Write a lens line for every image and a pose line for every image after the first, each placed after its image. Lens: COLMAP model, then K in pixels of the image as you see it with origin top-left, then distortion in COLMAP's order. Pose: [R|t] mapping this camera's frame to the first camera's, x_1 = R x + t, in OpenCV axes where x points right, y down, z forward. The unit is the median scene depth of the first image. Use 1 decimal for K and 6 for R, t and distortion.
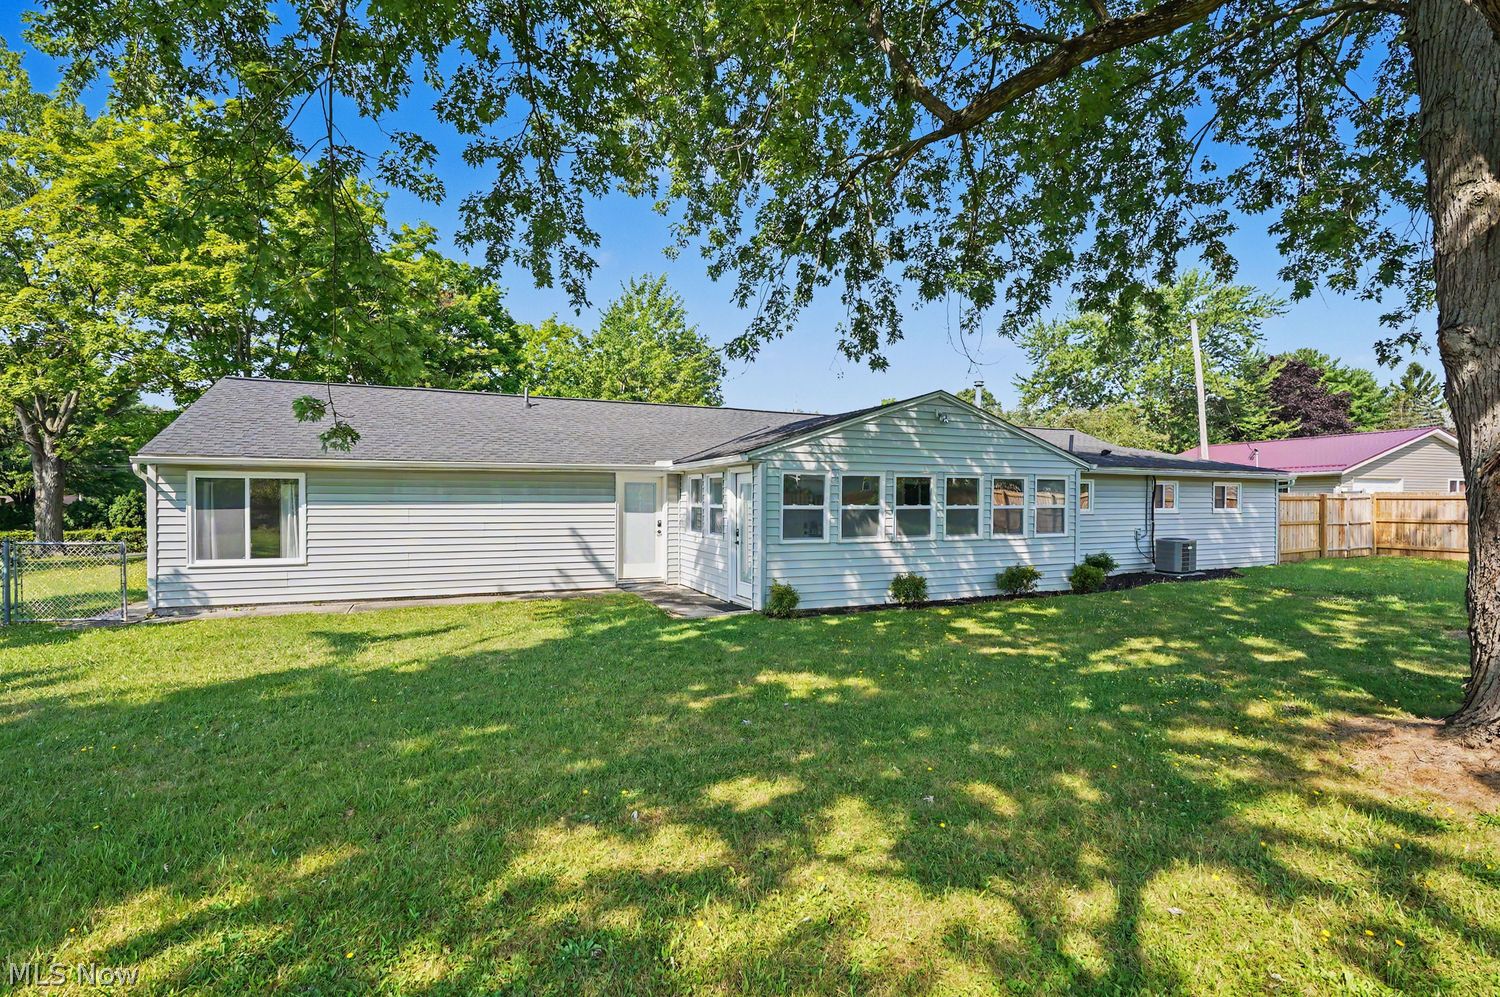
lens RADIAL K [[688.0, 0, 743.4], [0, 688.0, 501.8], [0, 0, 1]] dist [-0.007739, 0.000000]
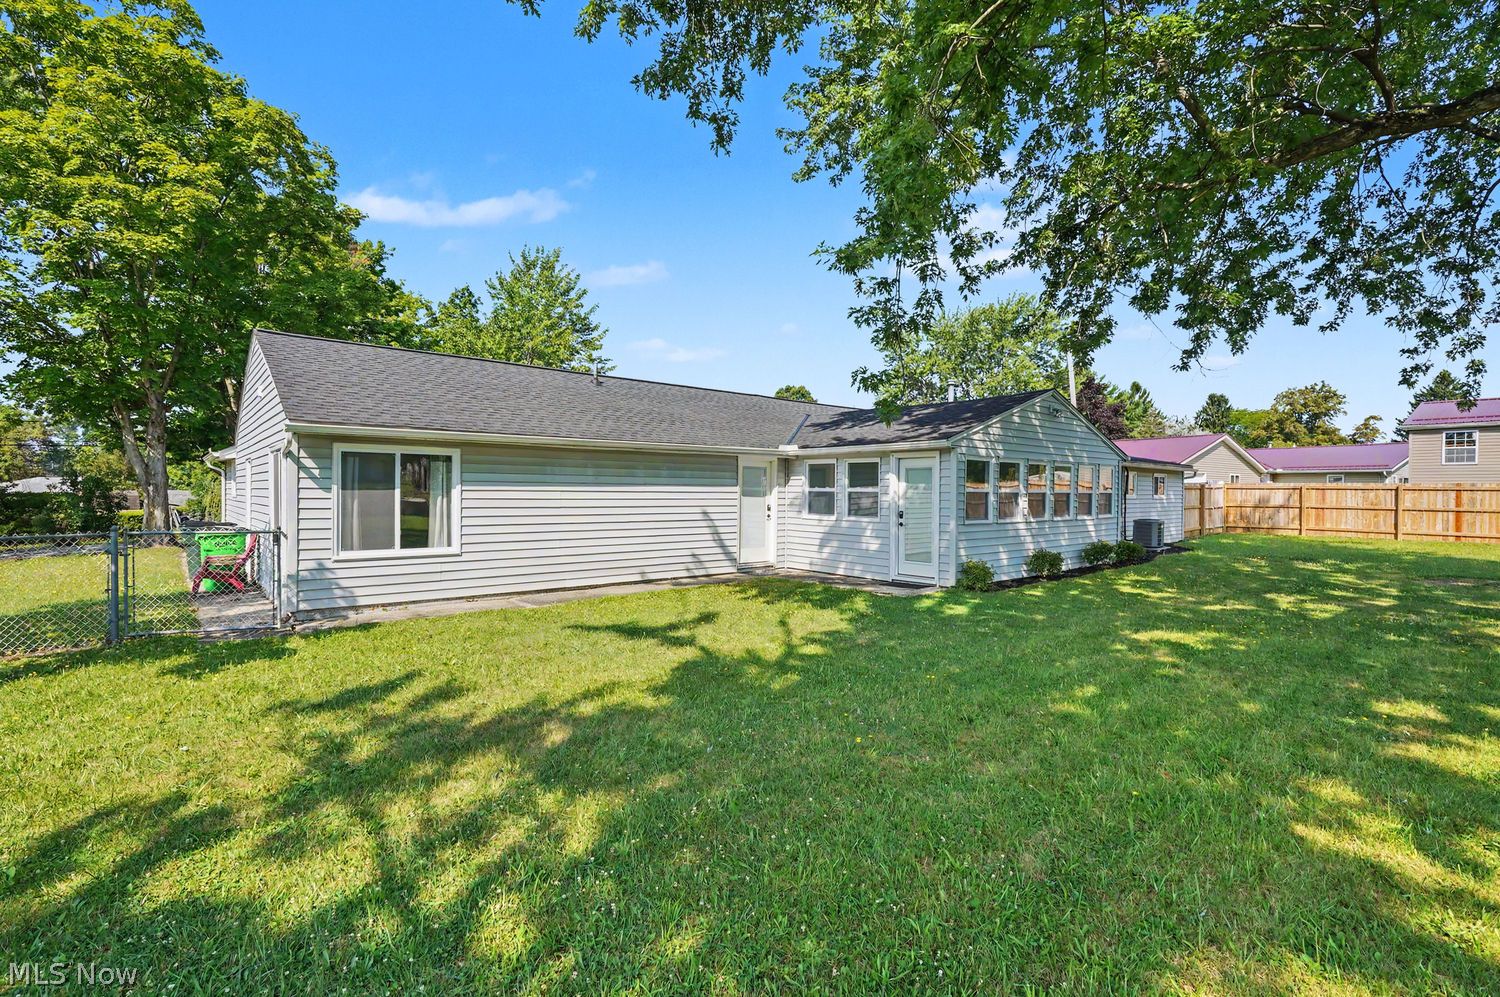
lens RADIAL K [[688.0, 0, 743.6], [0, 688.0, 493.0], [0, 0, 1]] dist [-0.007739, 0.000000]
pose [[0.956903, 0.003062, 0.290391, -0.542625], [-0.003302, 0.999994, 0.000335, 0.012319], [-0.290389, -0.001279, 0.956908, 0.064573]]
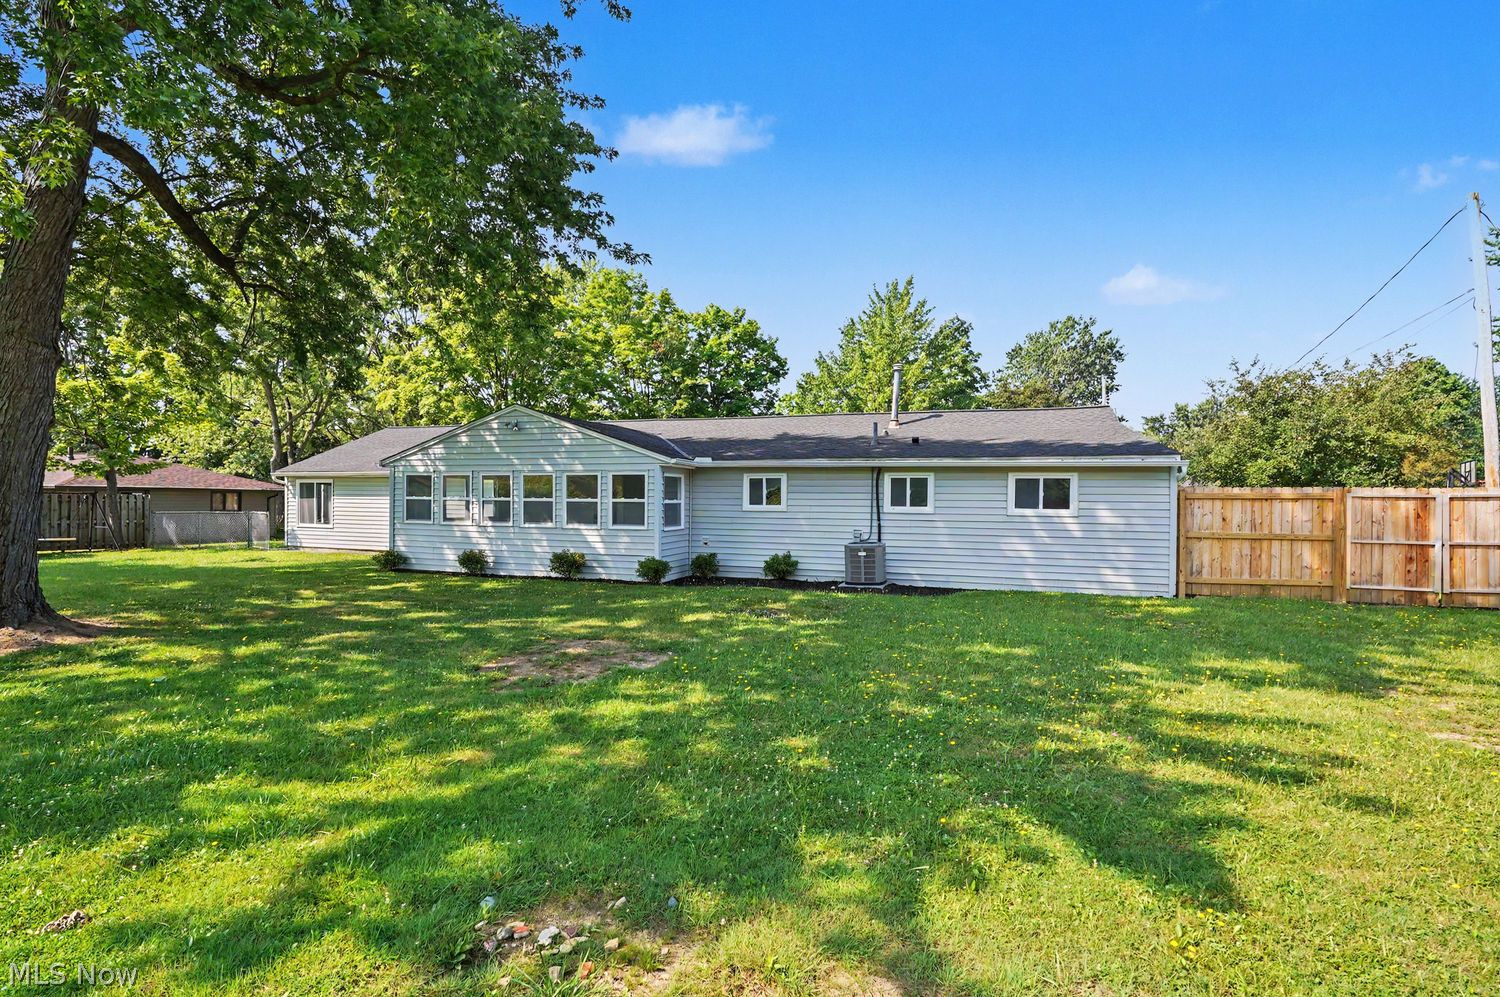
lens RADIAL K [[688.0, 0, 750.9], [0, 688.0, 497.0], [0, 0, 1]] dist [-0.007739, 0.000000]
pose [[0.733243, 0.002557, -0.679962, 1.460838], [-0.010703, 0.999912, -0.007782, 0.008941], [0.679883, 0.012984, 0.733206, 0.397646]]
